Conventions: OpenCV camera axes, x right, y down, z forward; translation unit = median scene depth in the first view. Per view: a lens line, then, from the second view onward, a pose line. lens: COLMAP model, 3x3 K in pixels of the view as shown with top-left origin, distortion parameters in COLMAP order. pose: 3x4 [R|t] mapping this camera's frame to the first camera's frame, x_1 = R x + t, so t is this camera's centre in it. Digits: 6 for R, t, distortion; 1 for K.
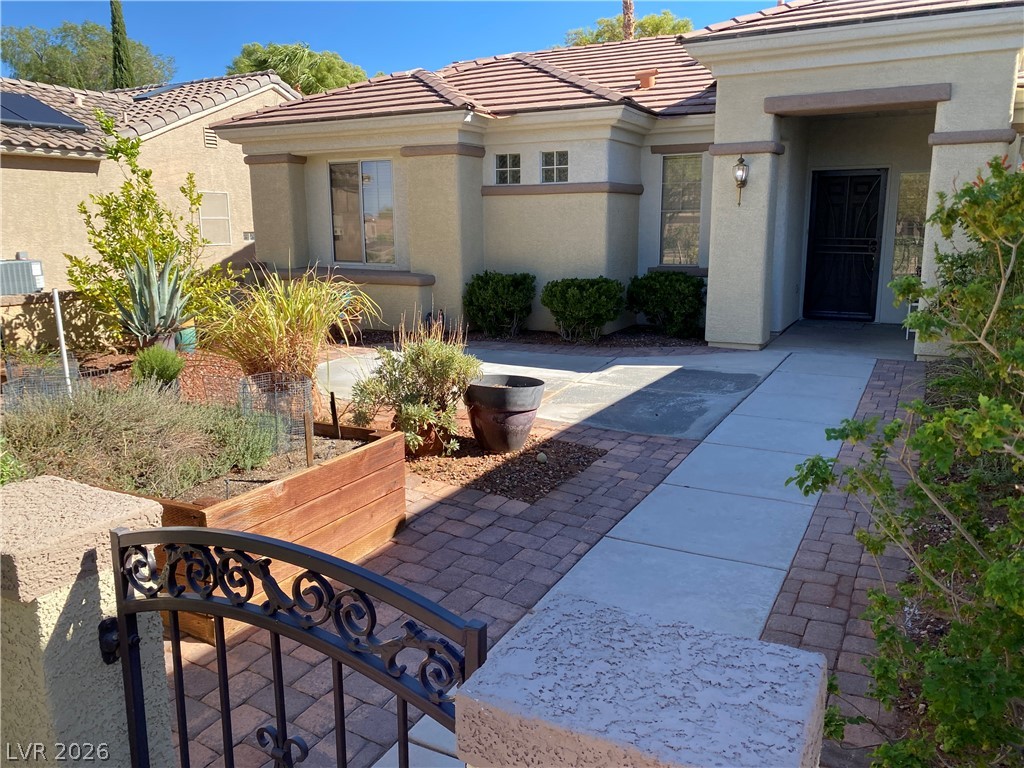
lens RADIAL K [[775.9, 0, 512.0], [0, 775.9, 384.0], [0, 0, 1]] dist [0.059004, -0.003555]
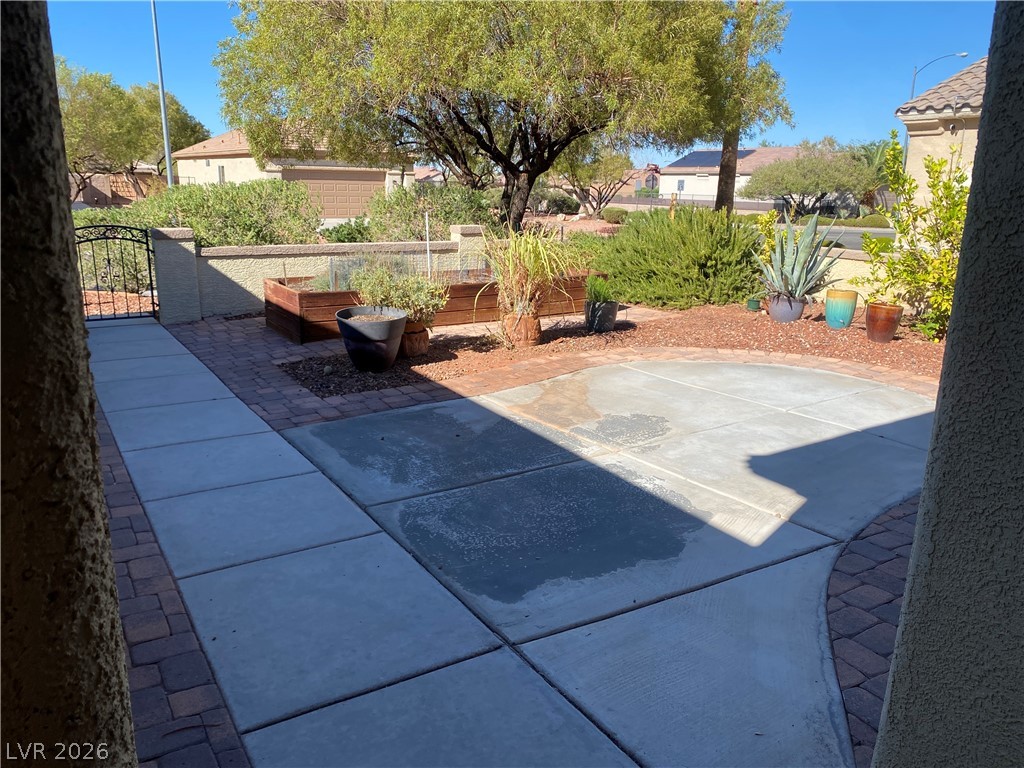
lens RADIAL K [[775.9, 0, 512.0], [0, 775.9, 384.0], [0, 0, 1]] dist [0.059004, -0.003555]
pose [[-0.512850, 0.210763, -0.832204, 0.890966], [-0.175177, 0.923306, 0.341789, -0.350053], [0.840415, 0.321070, -0.436596, 1.703531]]
